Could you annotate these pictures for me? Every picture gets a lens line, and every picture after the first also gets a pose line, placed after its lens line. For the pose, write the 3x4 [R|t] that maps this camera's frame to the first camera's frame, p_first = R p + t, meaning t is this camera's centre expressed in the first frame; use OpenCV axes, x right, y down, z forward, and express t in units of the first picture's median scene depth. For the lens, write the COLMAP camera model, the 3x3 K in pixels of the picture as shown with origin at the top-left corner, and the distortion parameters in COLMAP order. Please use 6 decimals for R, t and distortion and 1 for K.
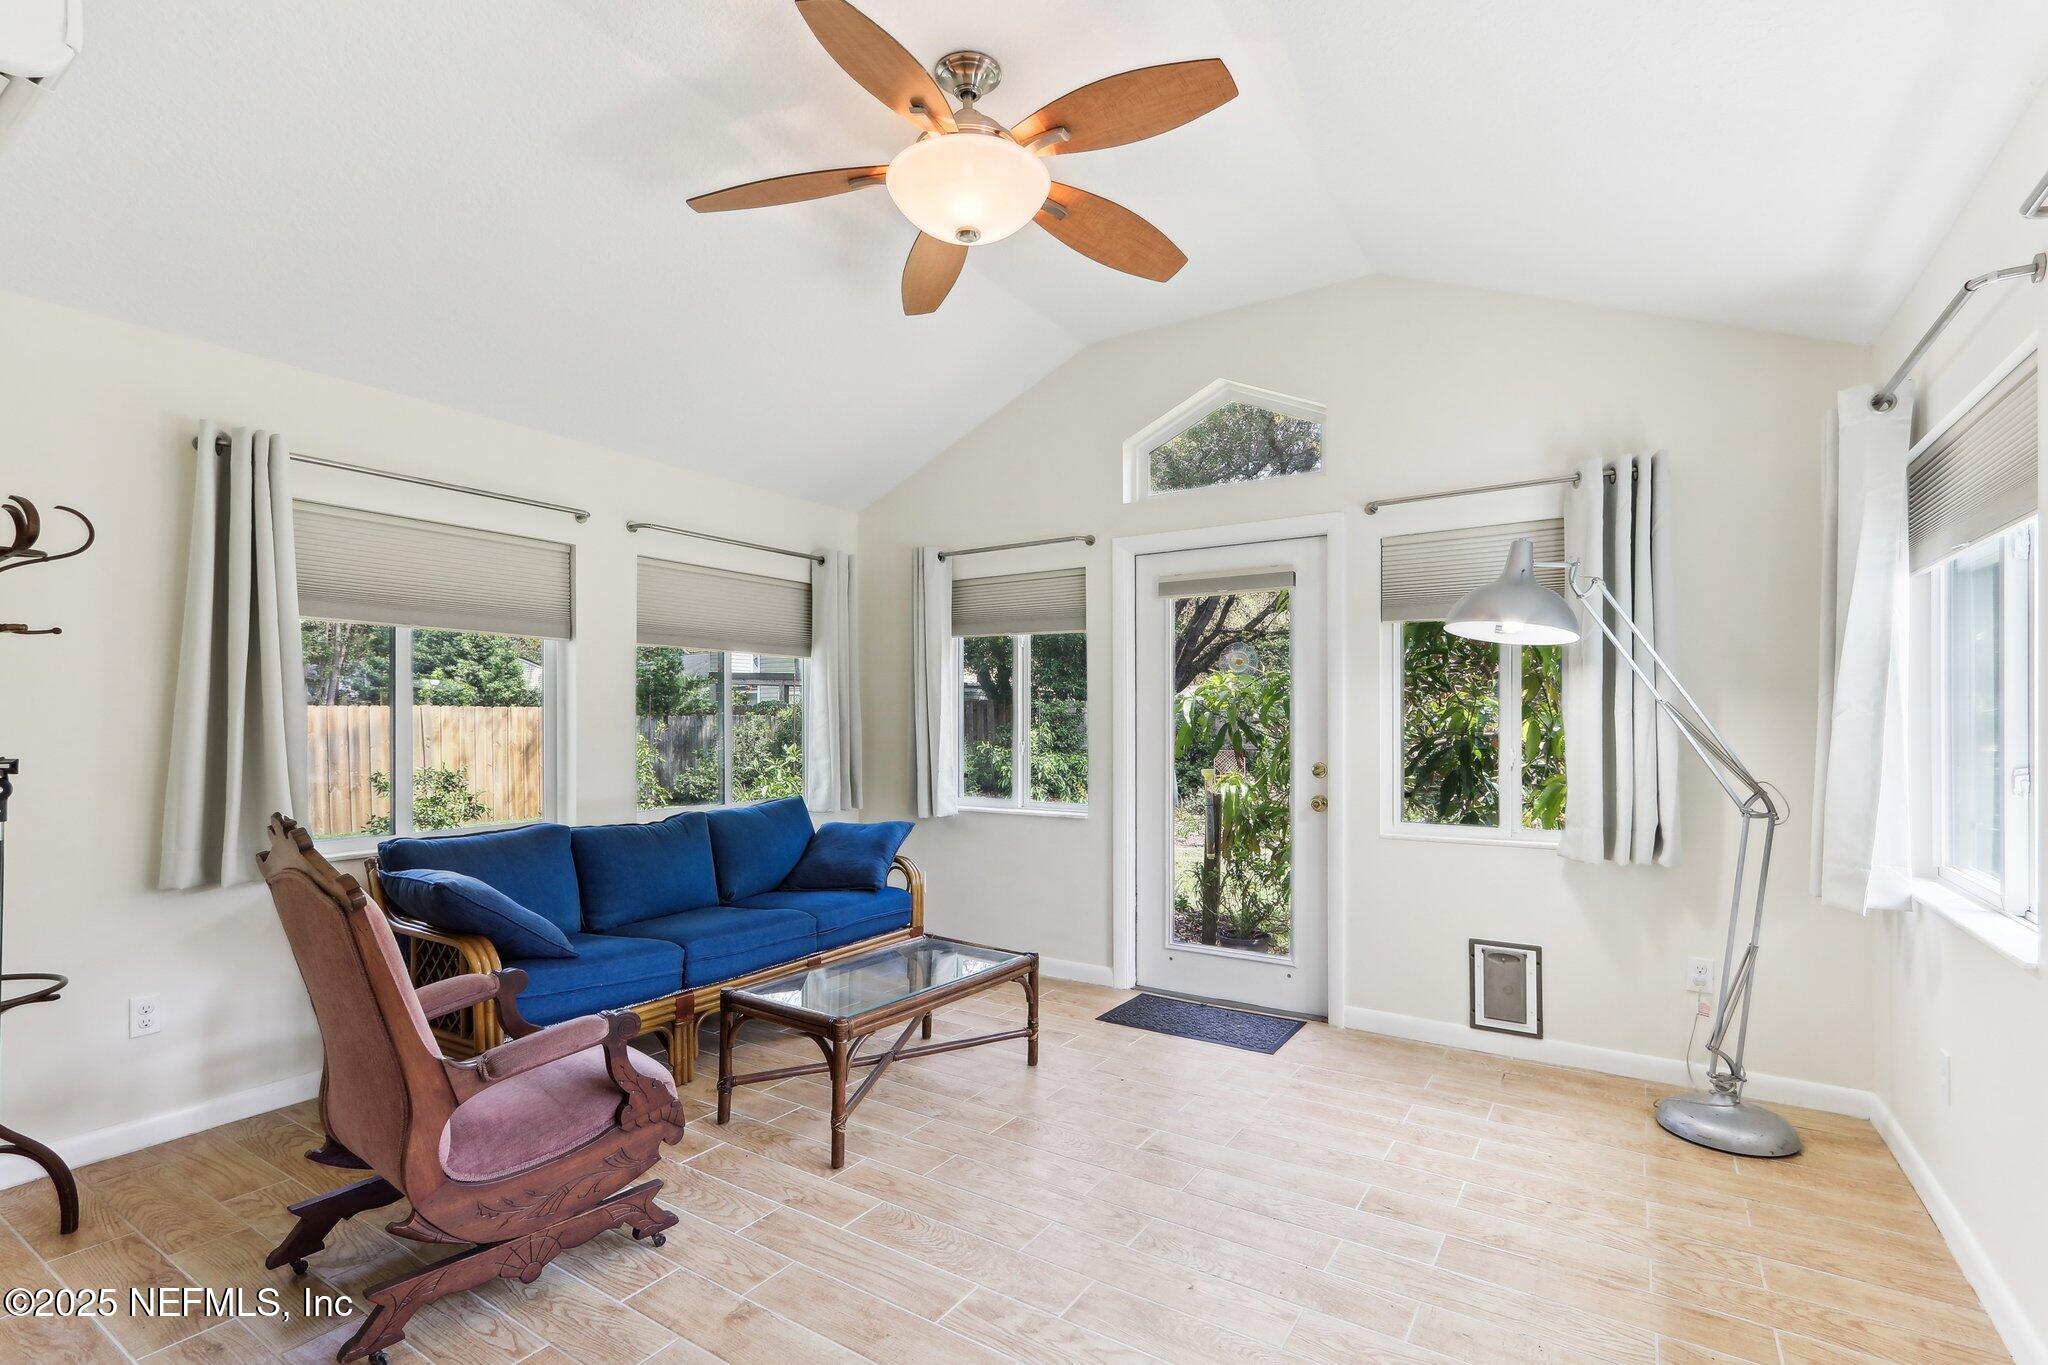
lens RADIAL K [[928.6, 0, 1015.3], [0, 928.6, 726.9], [0, 0, 1]] dist [0.001362, 0.000242]
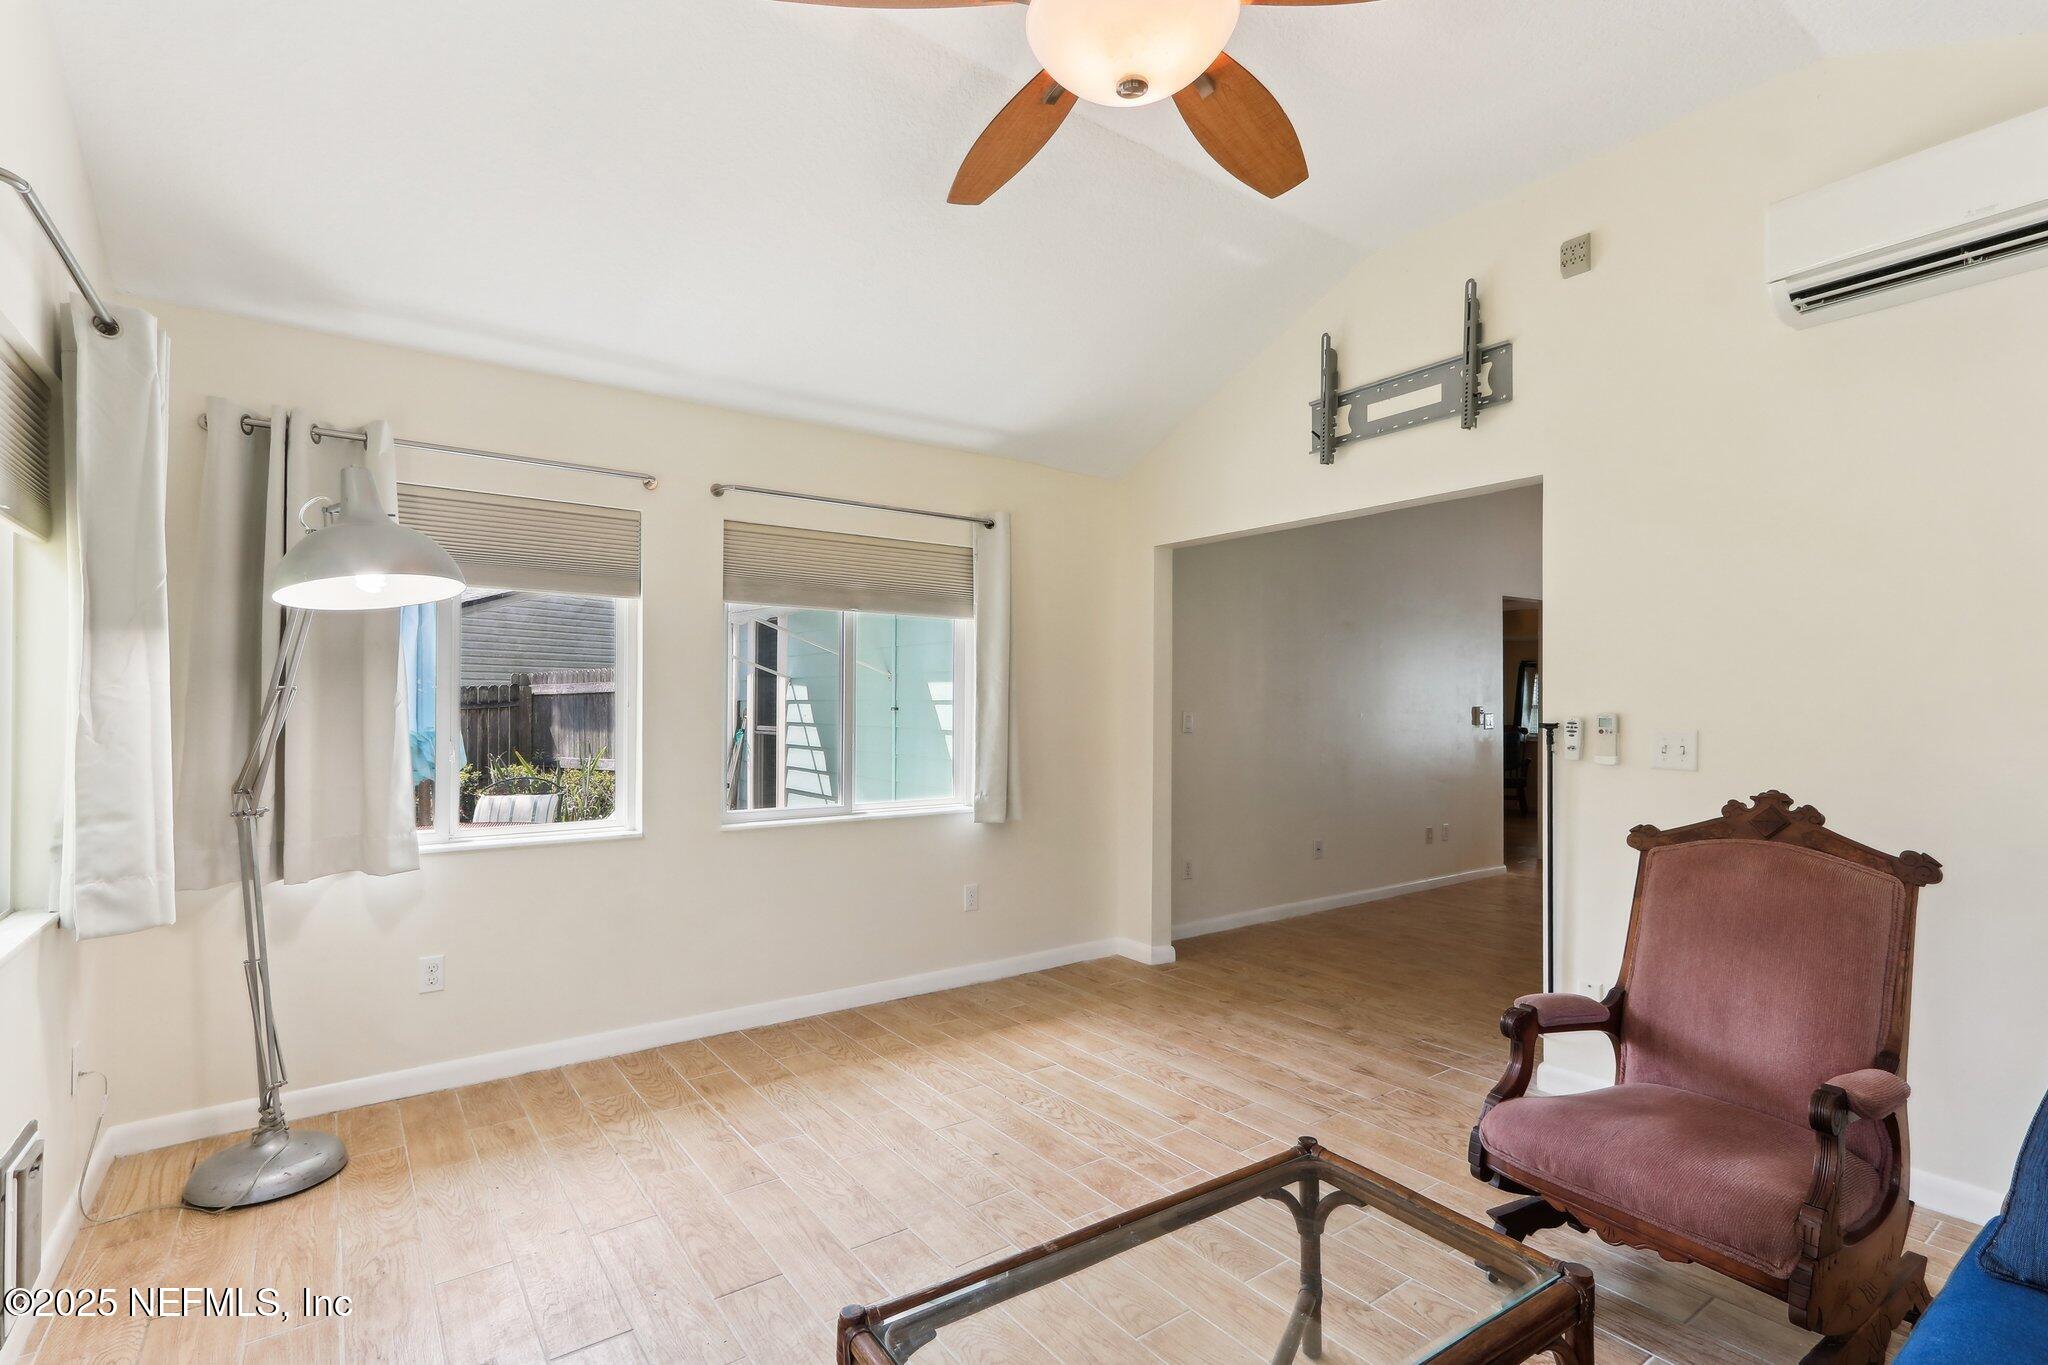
lens RADIAL K [[945.9, 0, 1014.7], [0, 945.9, 703.1], [0, 0, 1]] dist [0.000217, -0.000008]
pose [[-0.932865, 0.001509, 0.360223, -0.259677], [0.001198, 0.999999, -0.001087, -0.010467], [-0.360224, -0.000583, -0.932866, 1.889127]]
